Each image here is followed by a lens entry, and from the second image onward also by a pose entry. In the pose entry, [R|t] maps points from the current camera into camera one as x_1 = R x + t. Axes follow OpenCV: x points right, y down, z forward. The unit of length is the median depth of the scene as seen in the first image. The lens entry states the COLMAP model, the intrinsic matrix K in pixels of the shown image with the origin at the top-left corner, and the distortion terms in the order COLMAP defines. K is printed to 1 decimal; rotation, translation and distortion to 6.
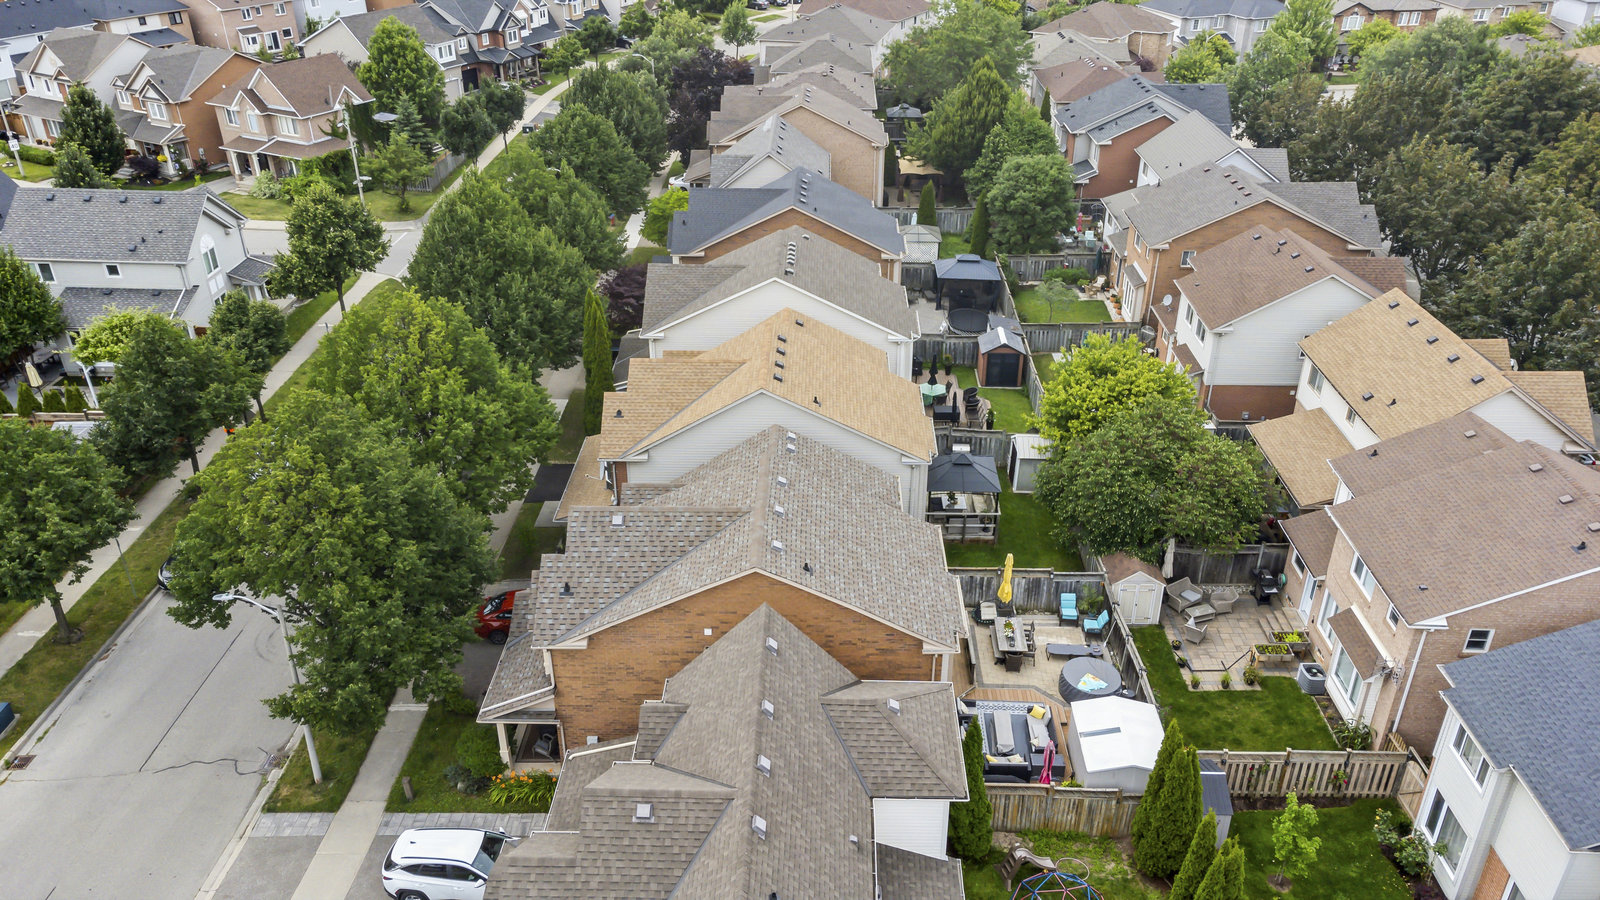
lens RADIAL K [[1178.7, 0, 792.5], [0, 1178.7, 448.4], [0, 0, 1]] dist [0.042162, 0.035512]
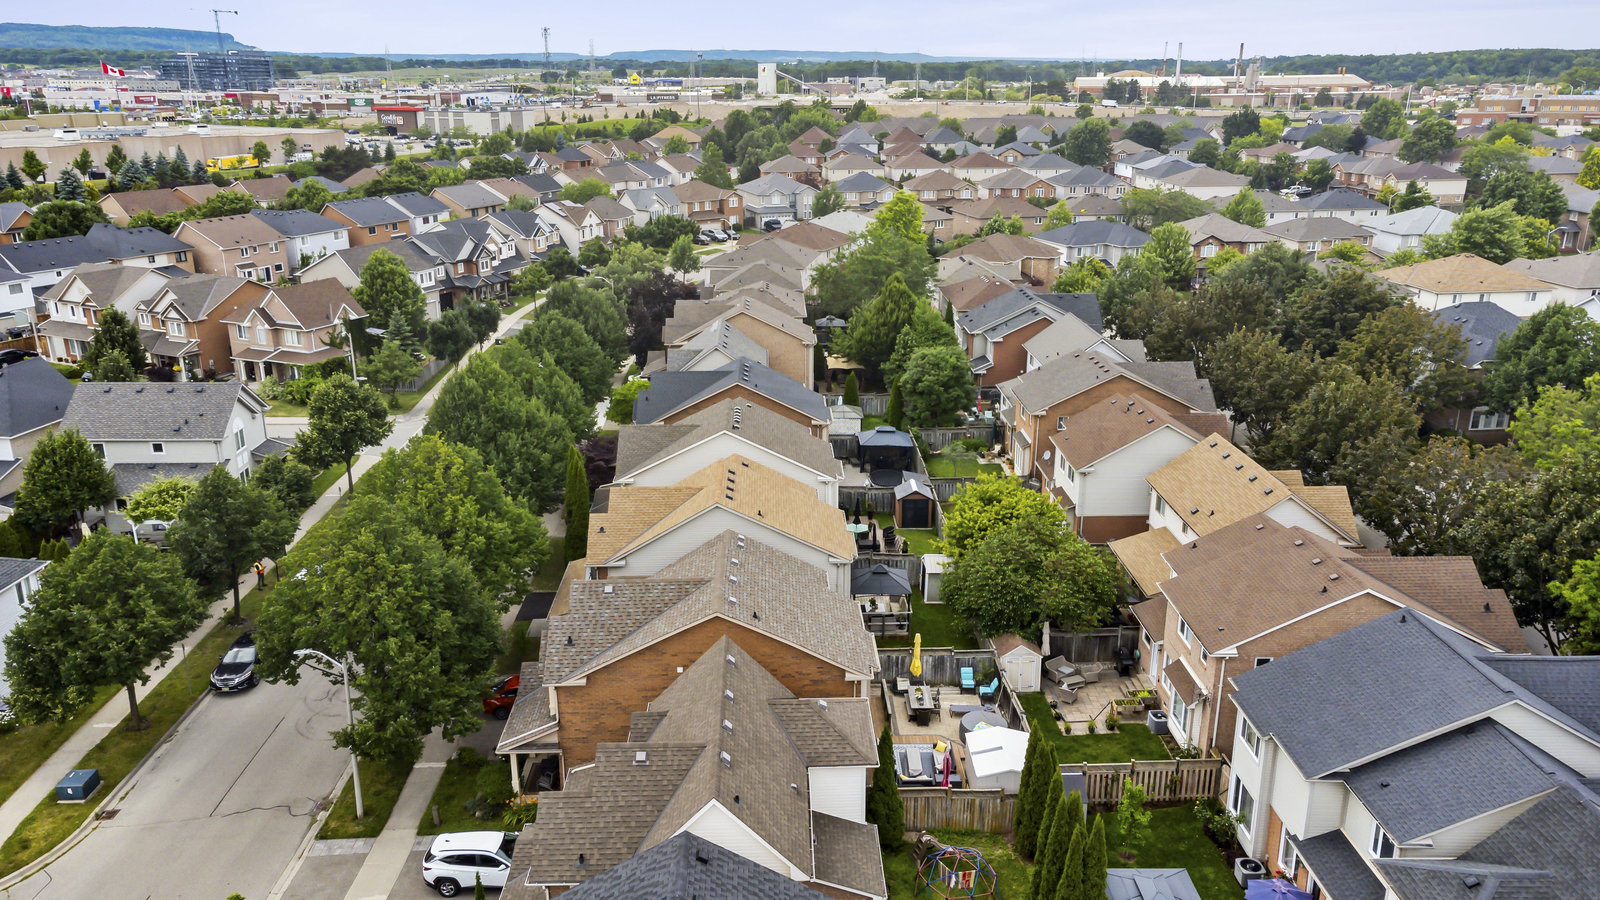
lens RADIAL K [[1178.7, 0, 788.1], [0, 1178.7, 455.5], [0, 0, 1]] dist [0.042162, 0.035512]
pose [[0.998768, -0.016463, 0.046812, -0.007017], [0.024773, 0.982818, -0.182908, 0.116496], [-0.042996, 0.183842, 0.982015, -0.227688]]
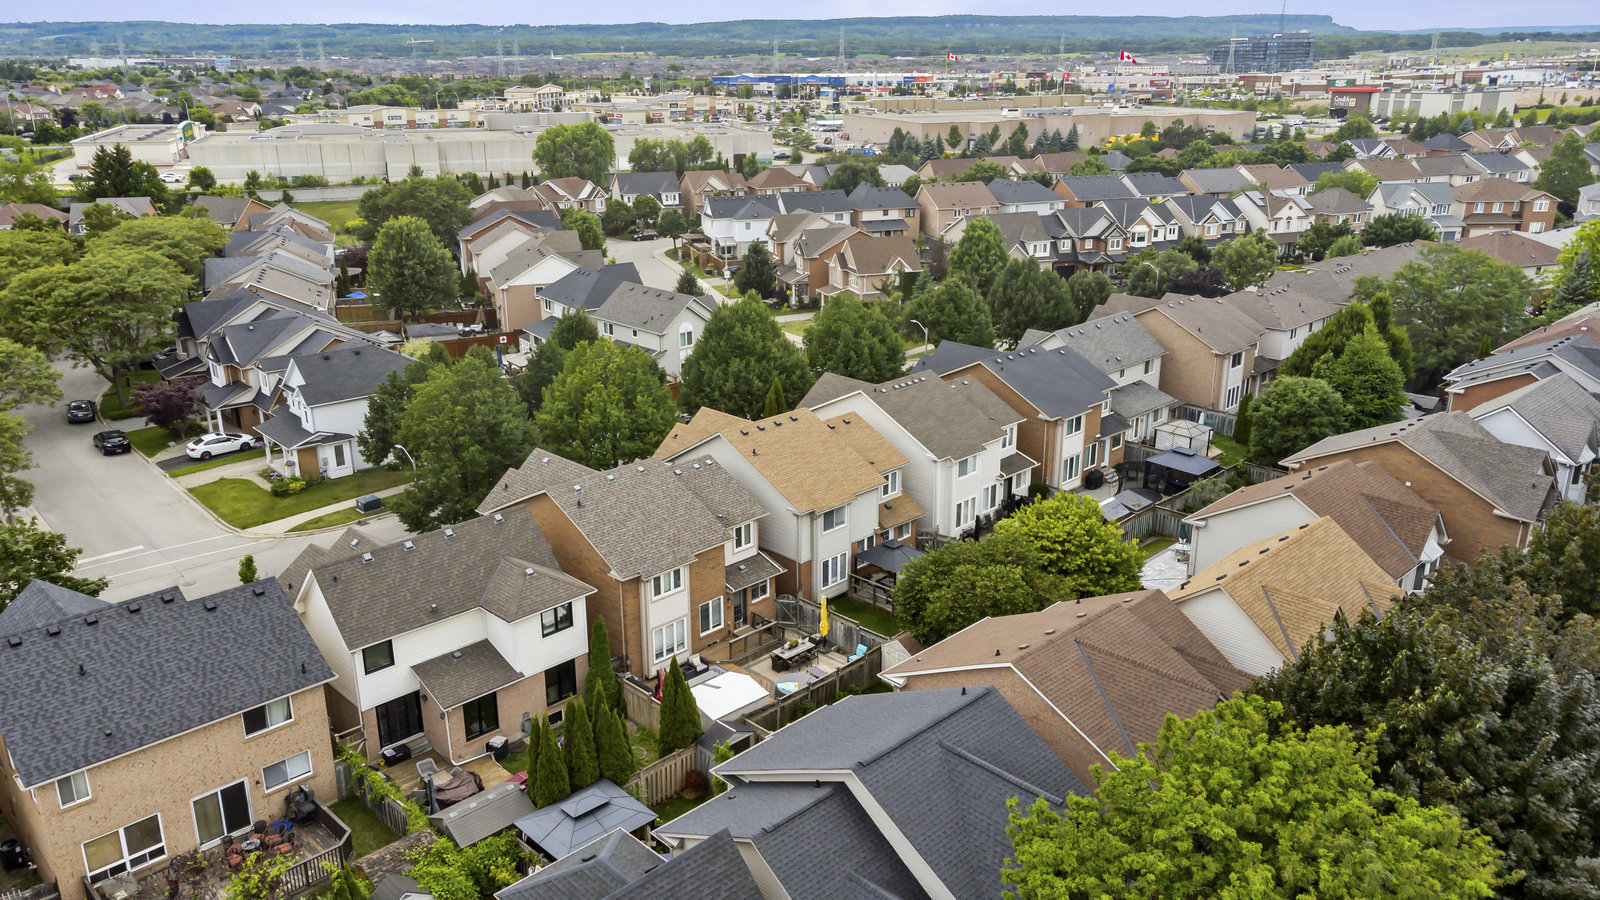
lens RADIAL K [[1178.7, 0, 808.9], [0, 1178.7, 446.3], [0, 0, 1]] dist [0.042162, 0.035512]
pose [[0.729875, 0.213764, -0.649297, 0.895842], [-0.325241, 0.944042, -0.054803, 0.009004], [0.601249, 0.251178, 0.758558, -0.044476]]
